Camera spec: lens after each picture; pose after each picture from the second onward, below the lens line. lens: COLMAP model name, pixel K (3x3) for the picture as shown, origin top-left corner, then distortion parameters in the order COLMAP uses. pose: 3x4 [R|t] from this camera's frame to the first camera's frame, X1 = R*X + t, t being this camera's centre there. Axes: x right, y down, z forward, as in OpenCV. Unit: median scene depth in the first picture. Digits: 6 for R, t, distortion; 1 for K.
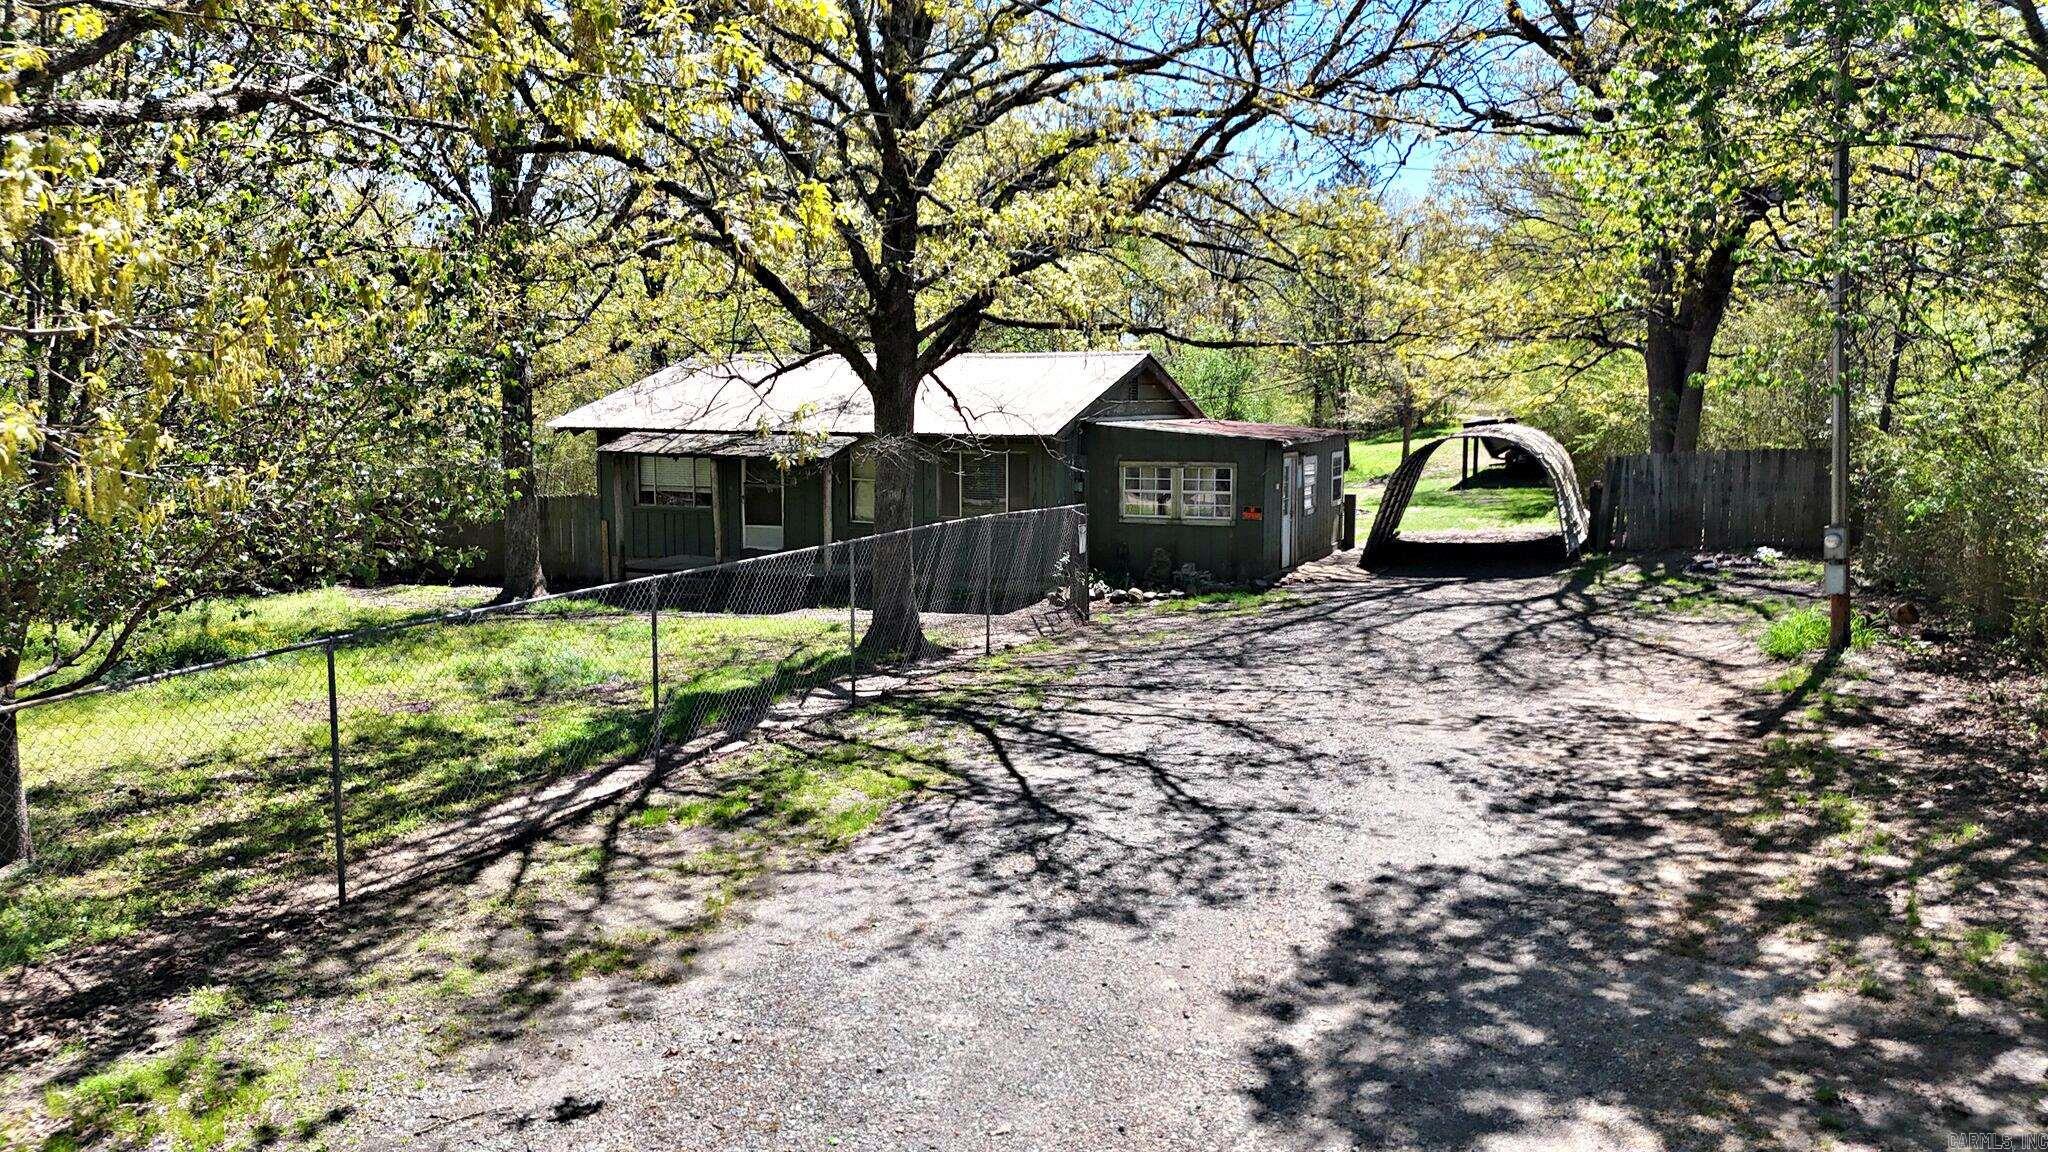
lens RADIAL K [[1466.4, 0, 1019.6], [0, 1466.4, 578.4], [0, 0, 1]] dist [0.023844, -0.015118]
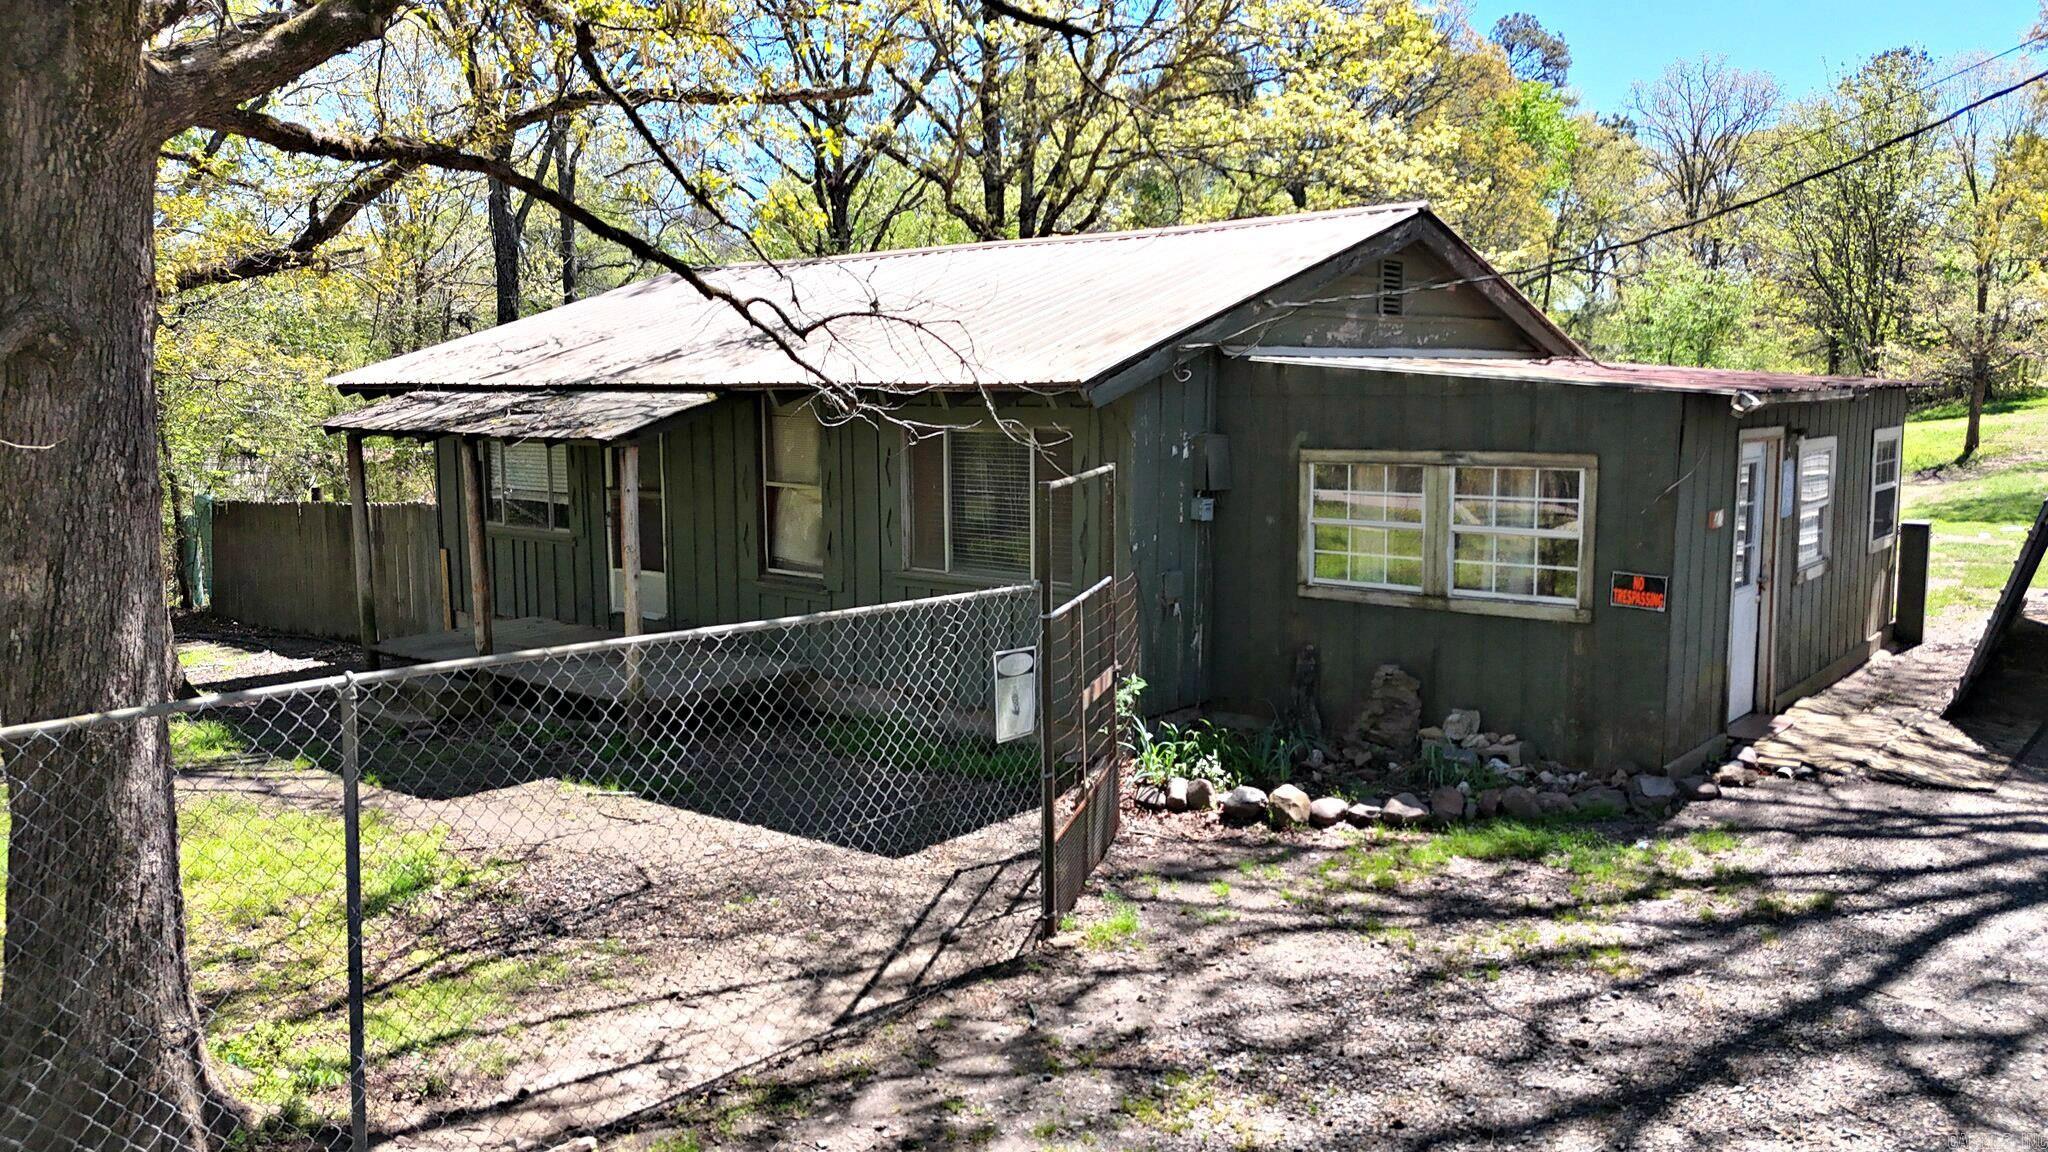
lens RADIAL K [[1466.4, 0, 1031.8], [0, 1466.4, 567.1], [0, 0, 1]] dist [0.023844, -0.015118]
pose [[0.956971, 0.027340, -0.288894, 0.109408], [-0.025804, 0.999625, 0.009124, -0.046070], [0.289035, -0.001277, 0.957318, 0.551026]]
